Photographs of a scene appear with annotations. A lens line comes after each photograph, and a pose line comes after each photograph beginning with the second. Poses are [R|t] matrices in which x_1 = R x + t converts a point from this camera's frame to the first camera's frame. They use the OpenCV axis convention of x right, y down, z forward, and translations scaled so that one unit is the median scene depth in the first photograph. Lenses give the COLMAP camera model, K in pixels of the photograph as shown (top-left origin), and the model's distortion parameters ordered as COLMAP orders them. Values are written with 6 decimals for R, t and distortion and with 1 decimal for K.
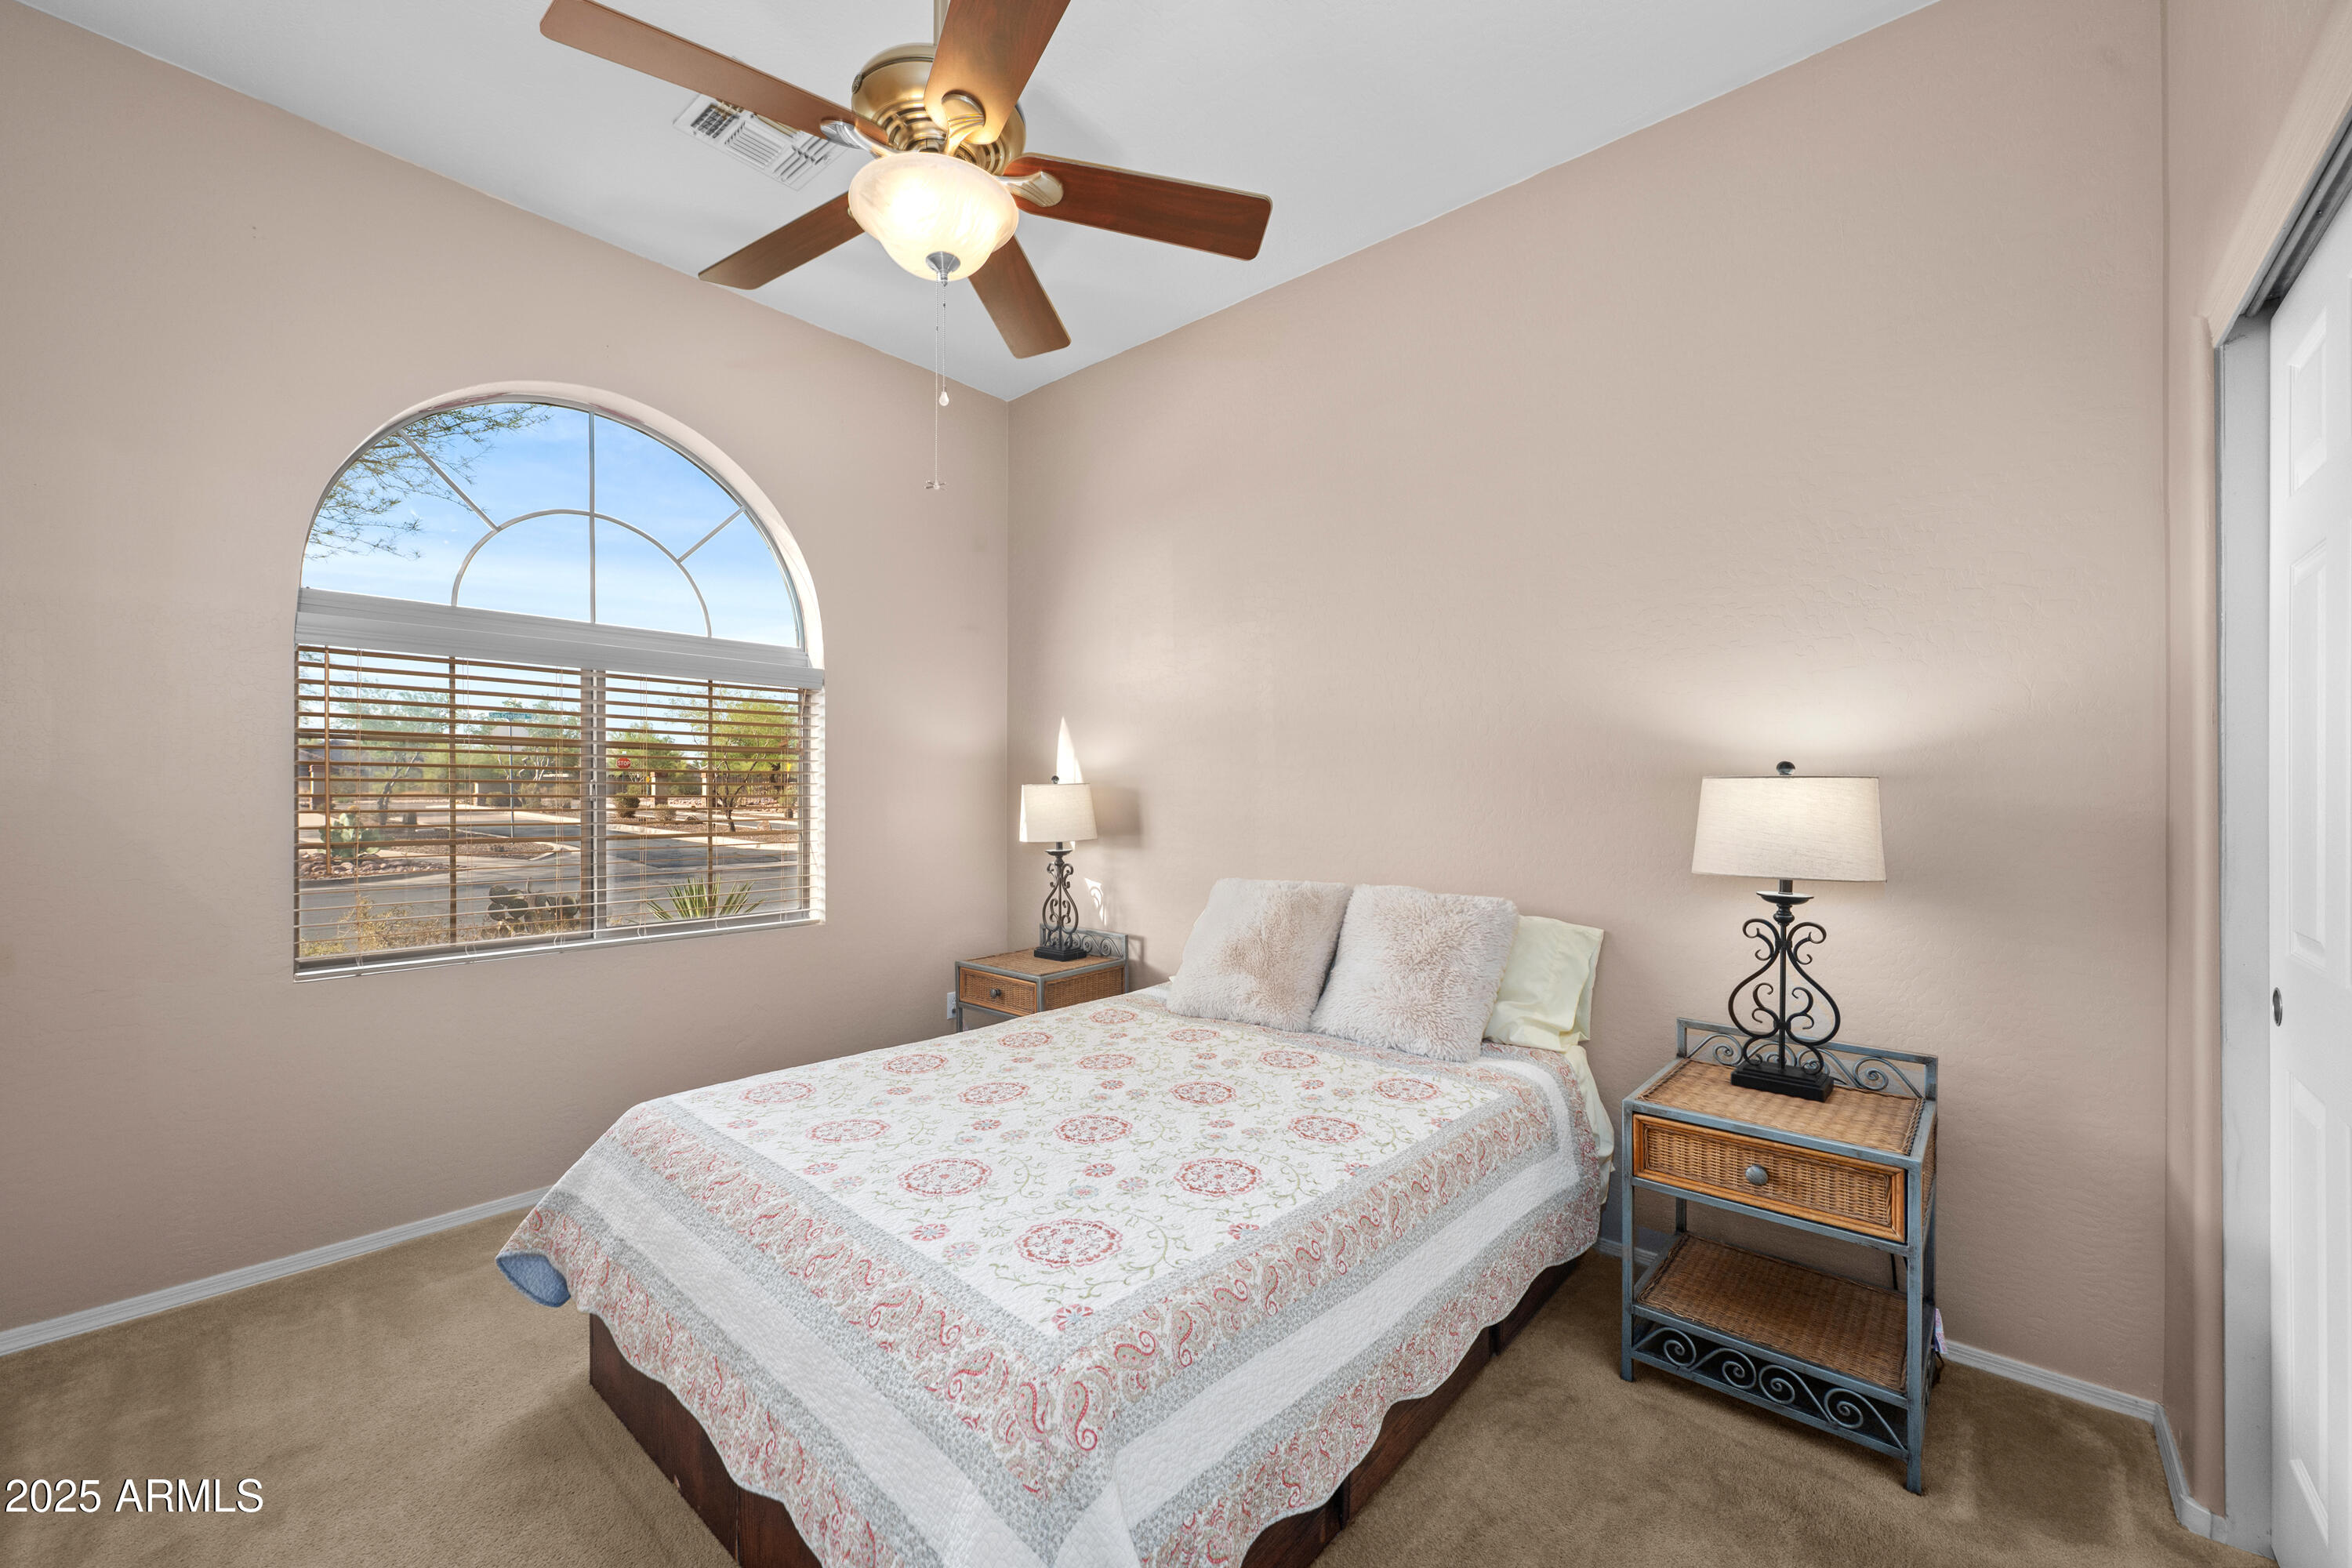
lens RADIAL K [[927.6, 0, 1170.6], [0, 927.6, 787.5], [0, 0, 1]] dist [-0.011886, 0.000644]
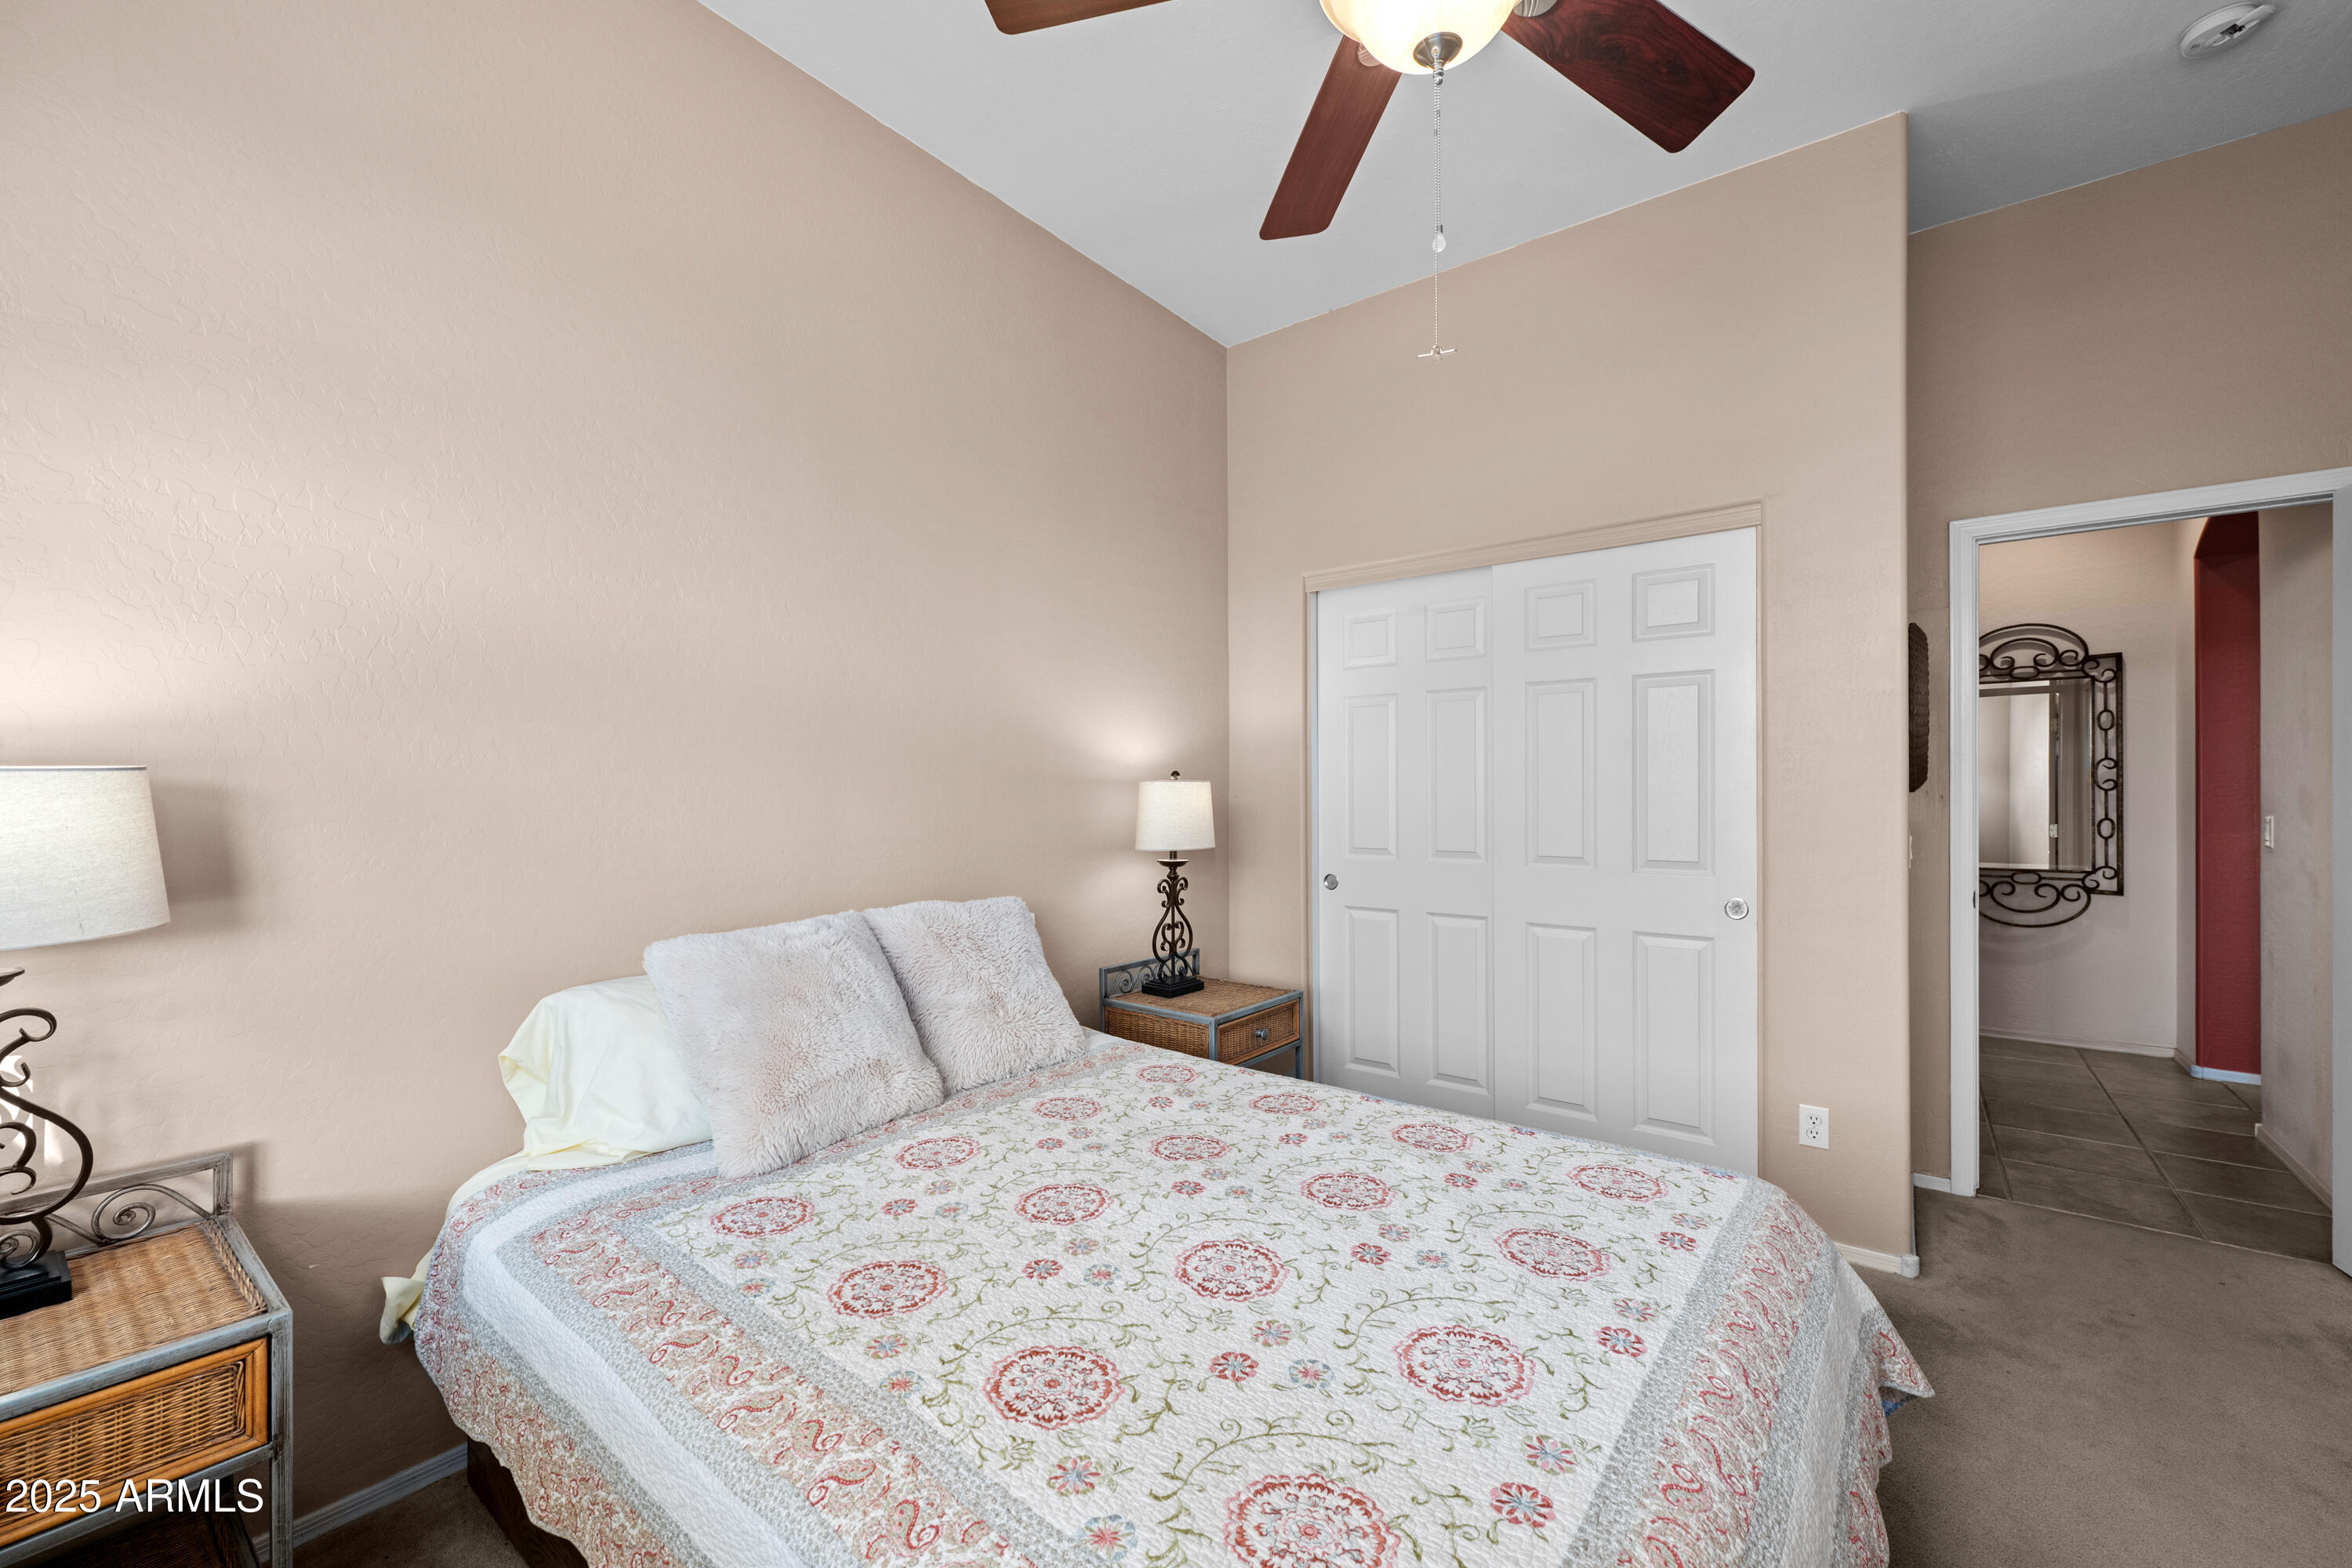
lens RADIAL K [[927.6, 0, 1173.5], [0, 927.6, 789.9], [0, 0, 1]] dist [-0.011886, 0.000644]
pose [[-0.049350, 0.000321, 0.998781, -0.802820], [-0.001447, 0.999999, -0.000393, 0.003493], [-0.998781, -0.001465, -0.049349, 1.050990]]
